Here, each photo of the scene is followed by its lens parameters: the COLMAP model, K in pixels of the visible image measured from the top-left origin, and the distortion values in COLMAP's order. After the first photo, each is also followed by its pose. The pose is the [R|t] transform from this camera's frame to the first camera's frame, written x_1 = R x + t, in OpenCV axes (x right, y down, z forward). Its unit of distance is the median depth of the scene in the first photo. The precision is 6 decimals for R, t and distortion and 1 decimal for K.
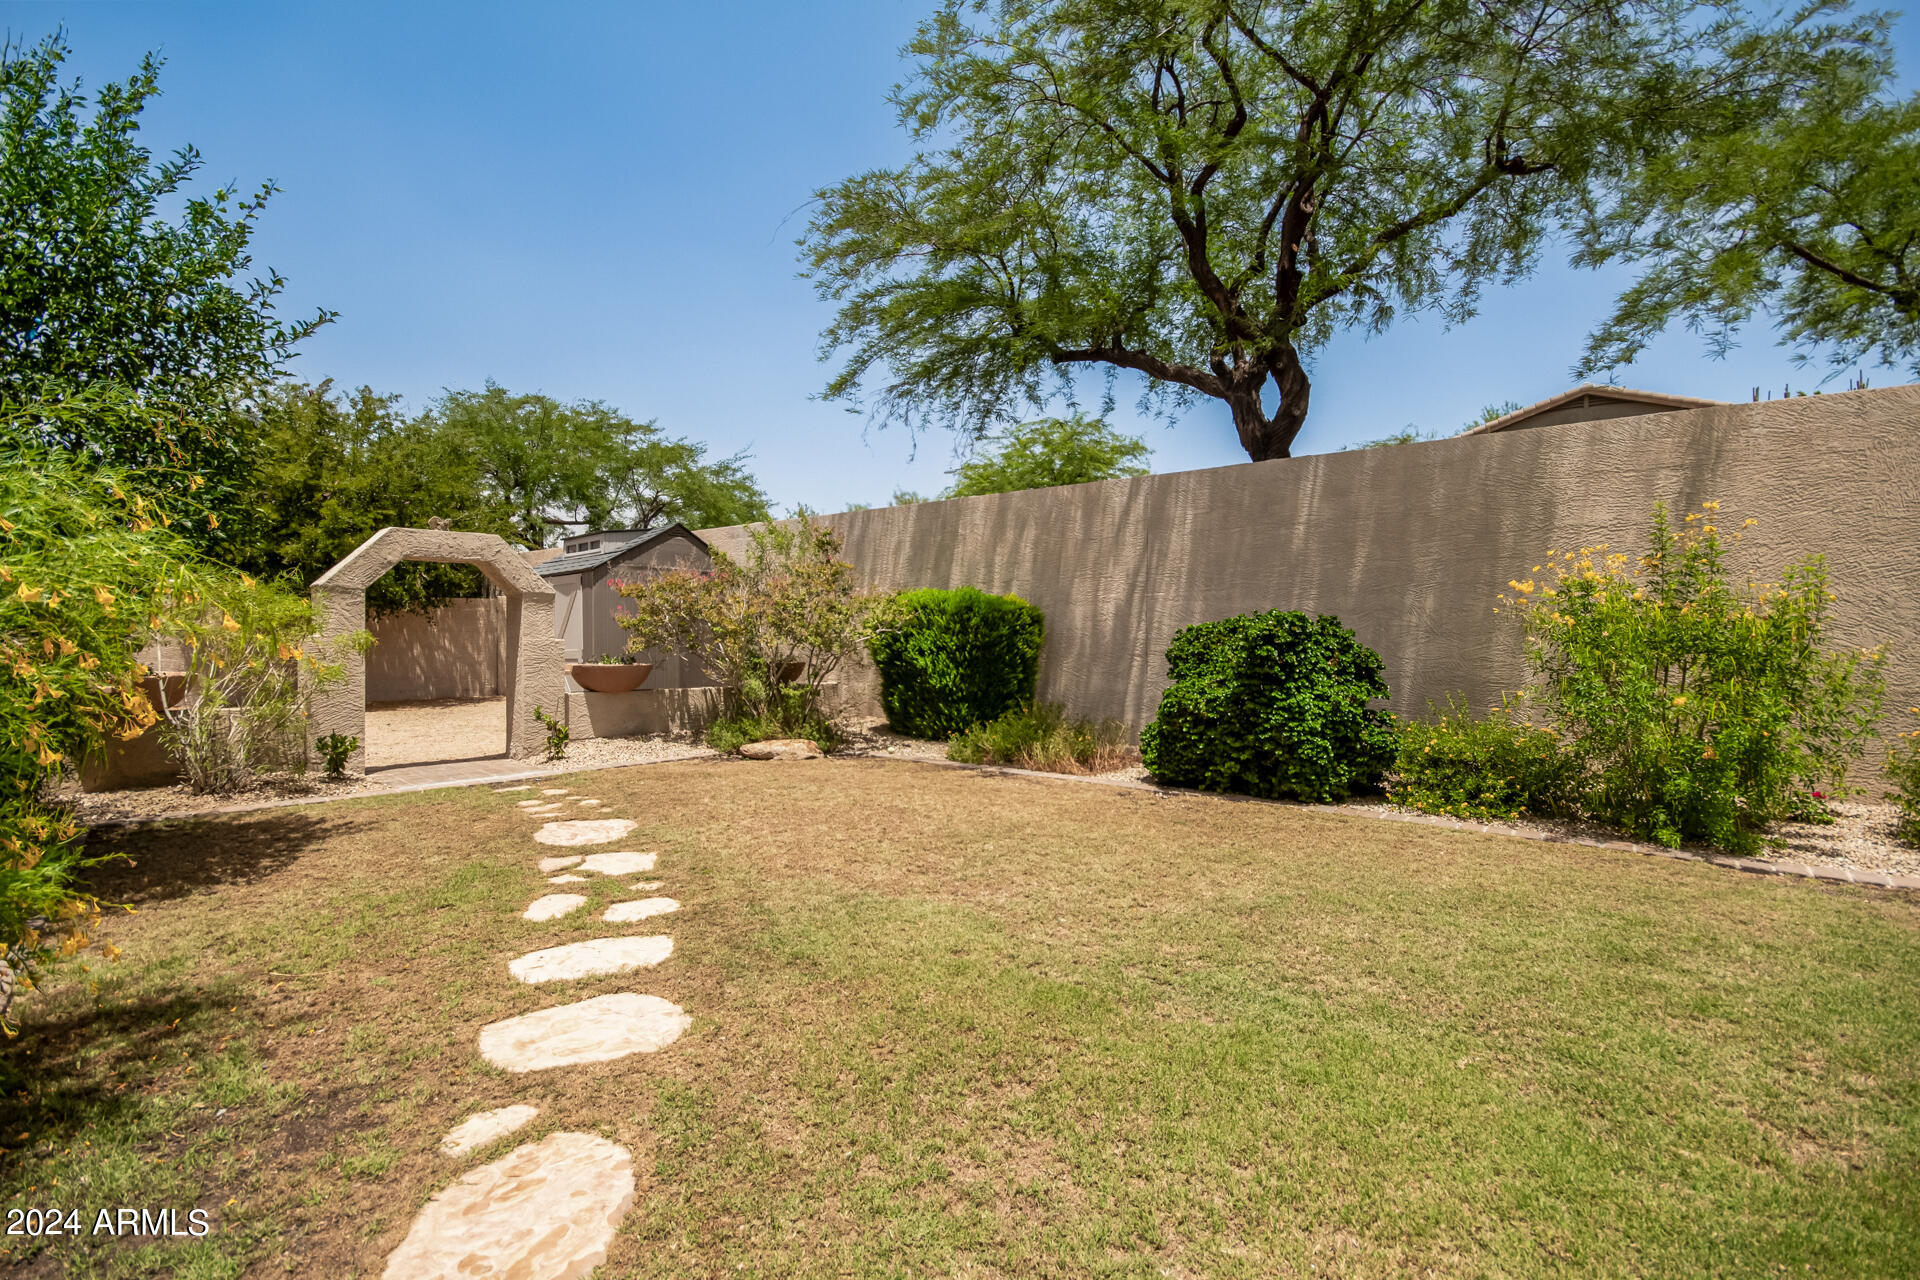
lens RADIAL K [[887.6, 0, 960.9], [0, 887.6, 643.7], [0, 0, 1]] dist [0.005634, -0.002419]
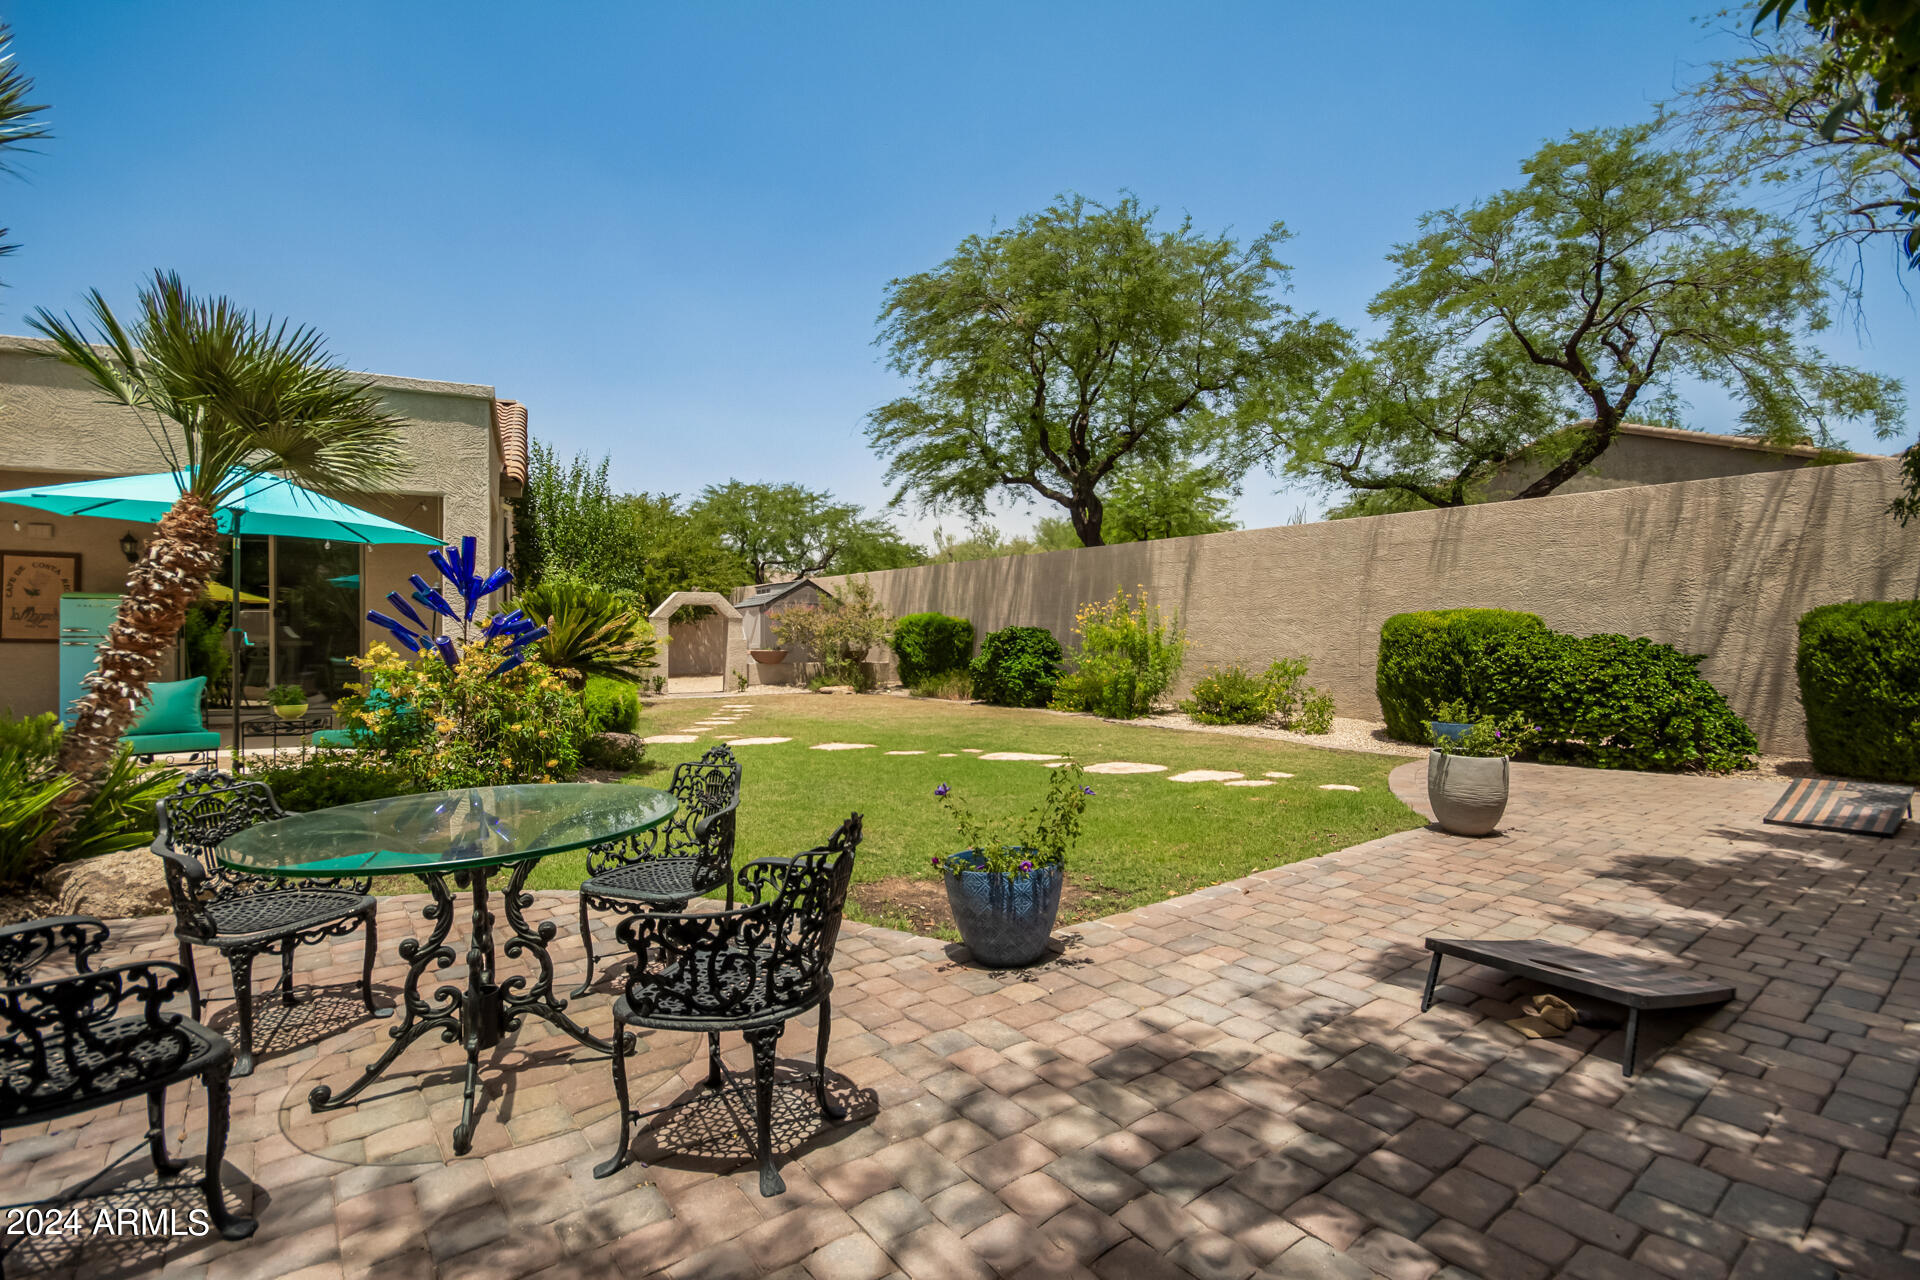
lens RADIAL K [[887.6, 0, 959.5], [0, 887.6, 638.0], [0, 0, 1]] dist [0.005634, -0.002419]
pose [[0.967064, -0.000039, -0.254533, 0.557761], [-0.001017, 0.999991, -0.004020, 0.001139], [0.254531, 0.004147, 0.967056, -0.892192]]
